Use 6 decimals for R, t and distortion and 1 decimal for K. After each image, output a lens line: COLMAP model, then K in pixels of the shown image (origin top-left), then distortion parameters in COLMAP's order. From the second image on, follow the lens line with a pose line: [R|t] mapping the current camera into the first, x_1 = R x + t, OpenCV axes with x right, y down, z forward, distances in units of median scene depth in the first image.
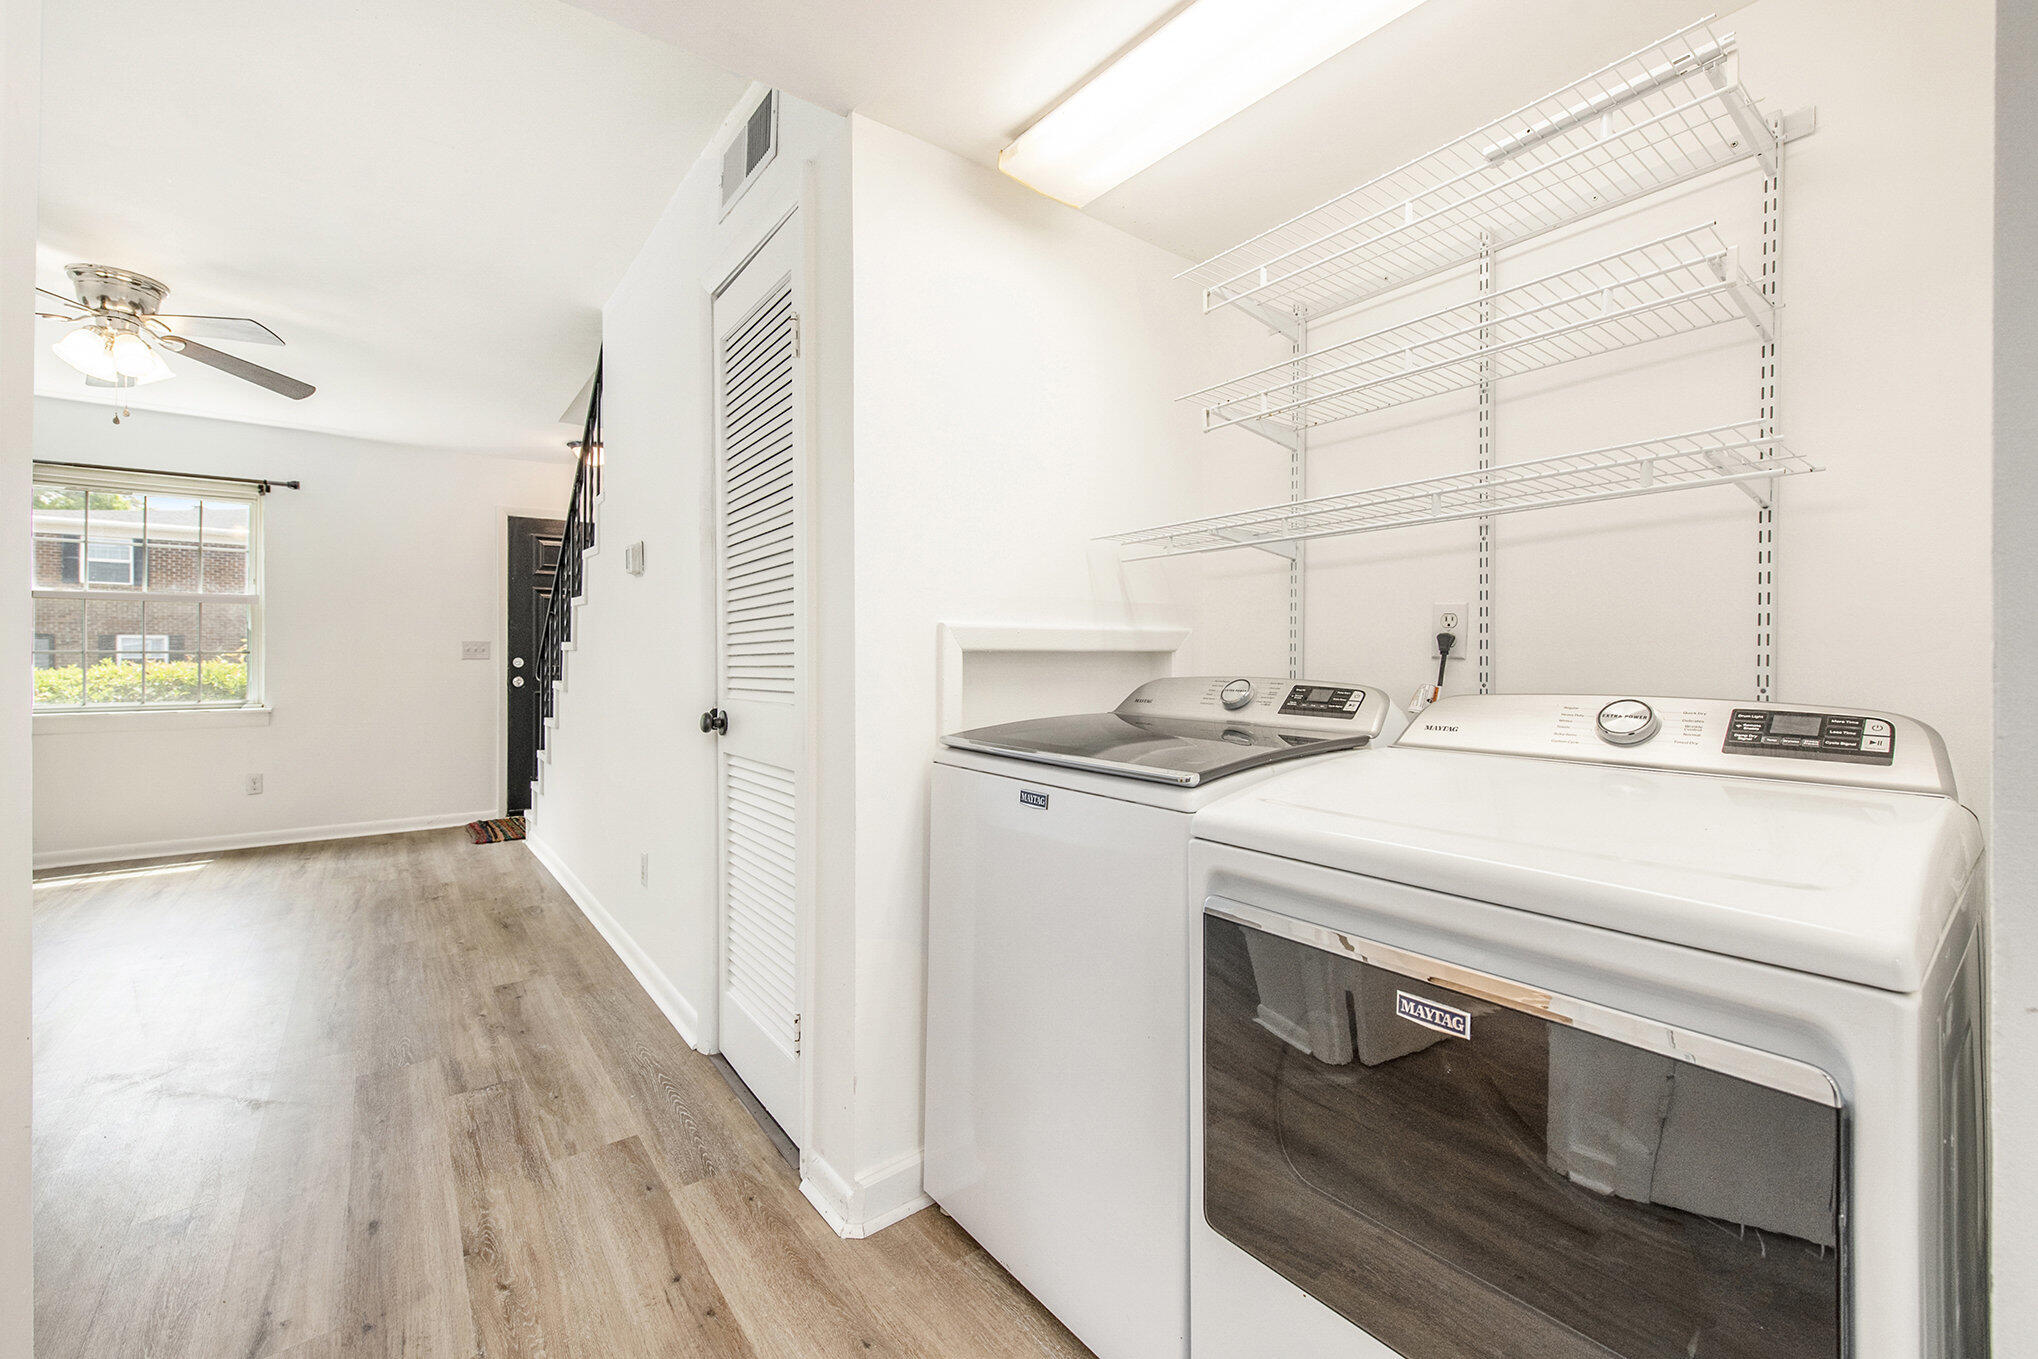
lens RADIAL K [[836.9, 0, 1012.3], [0, 836.9, 666.6], [0, 0, 1]] dist [-0.010210, -0.001641]
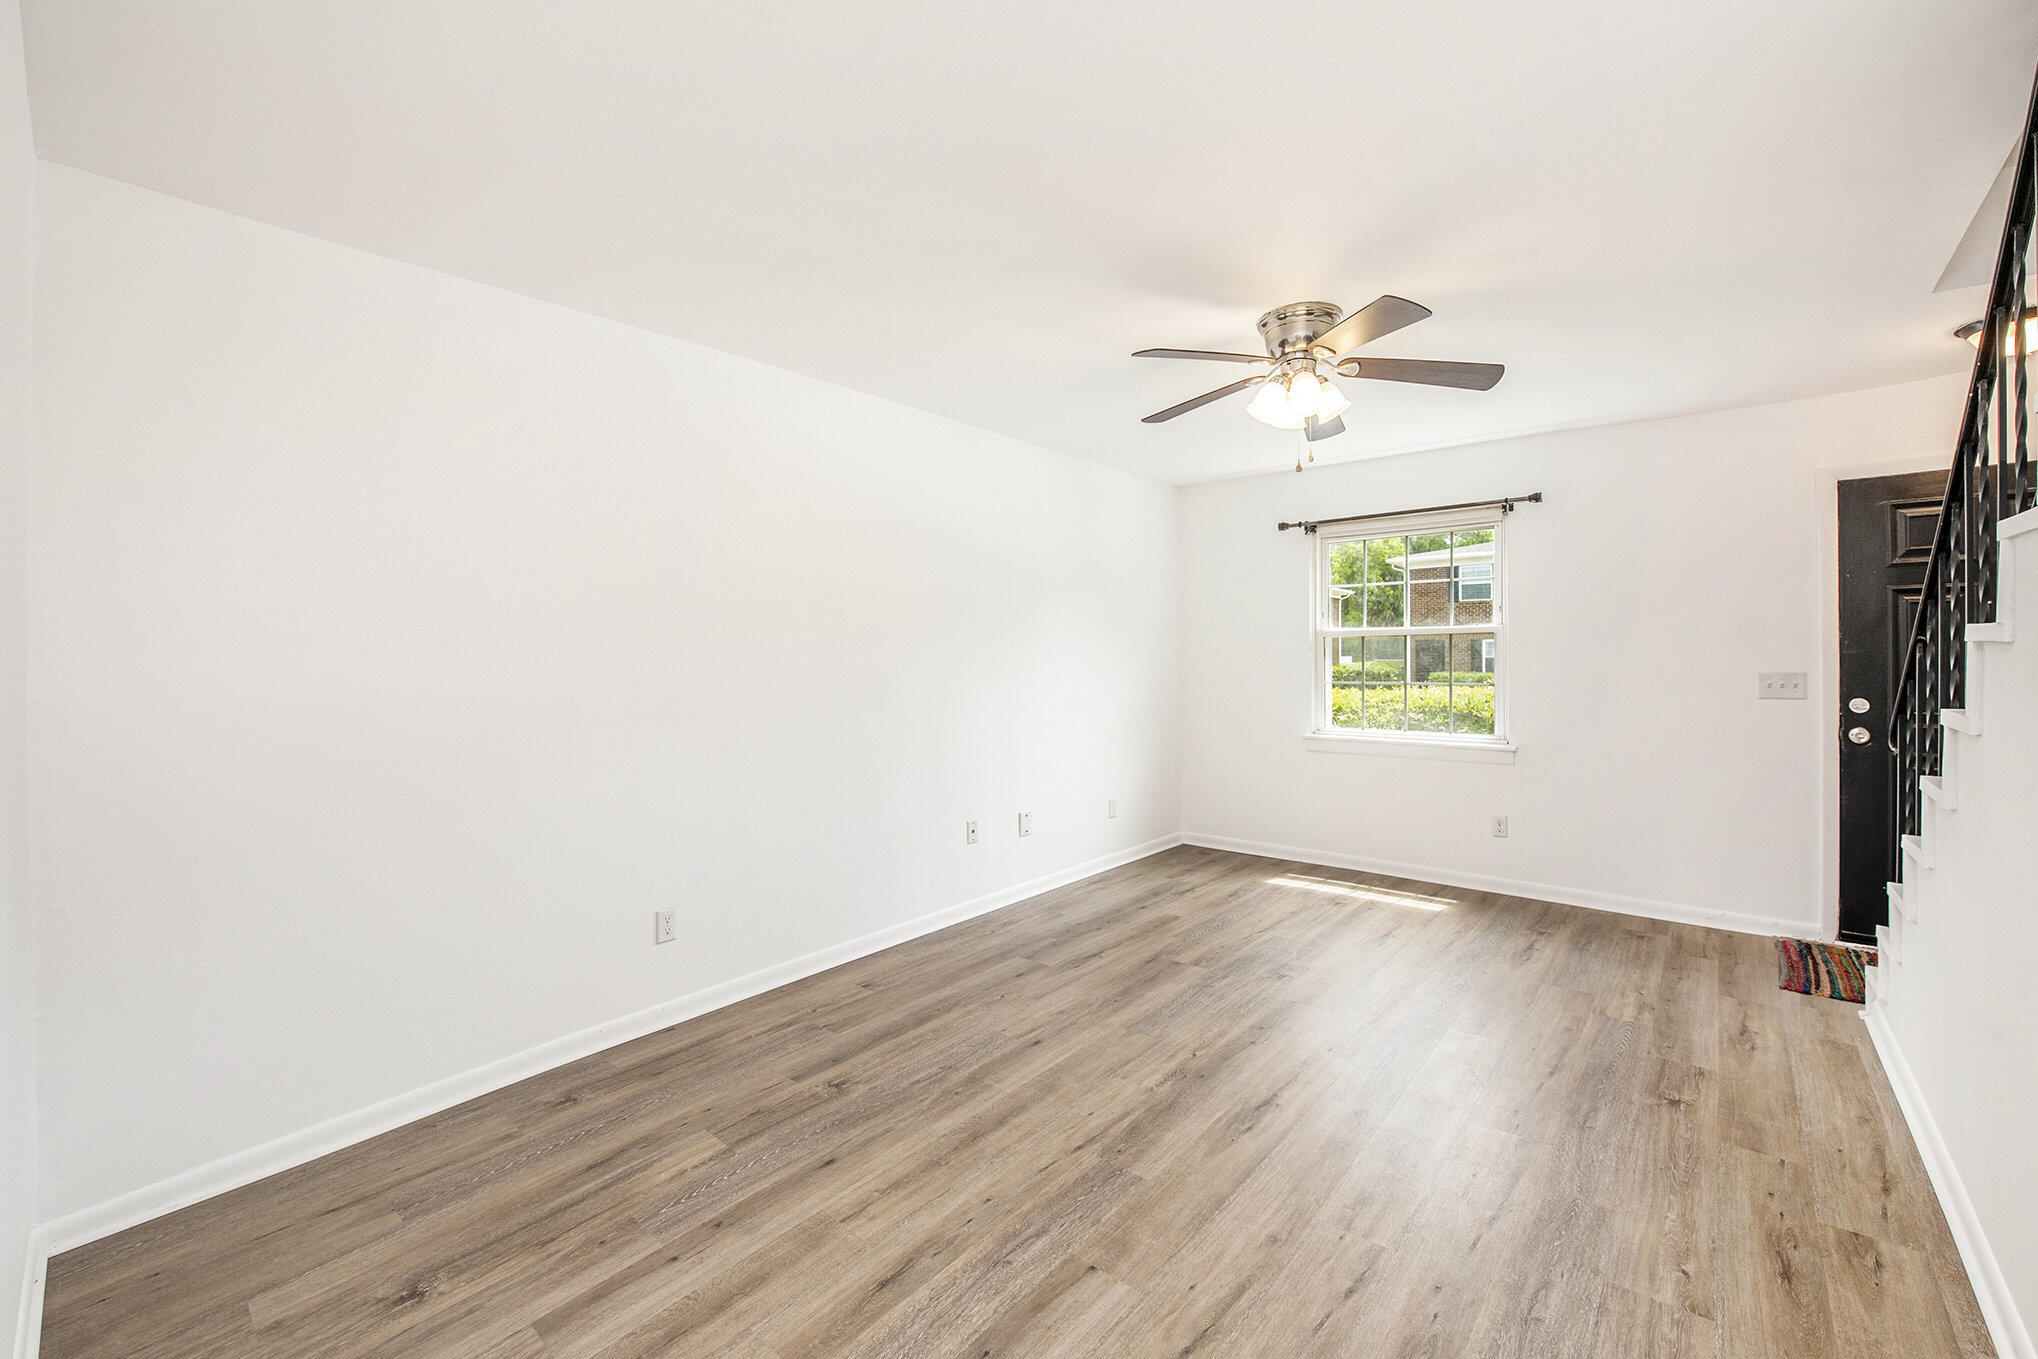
lens RADIAL K [[836.9, 0, 979.5], [0, 836.9, 657.7], [0, 0, 1]] dist [-0.010210, -0.001641]
pose [[0.200245, -0.002405, -0.979743, -0.135611], [-0.000989, 0.999996, -0.002657, -0.047659], [0.979745, 0.001501, 0.200241, 0.266412]]
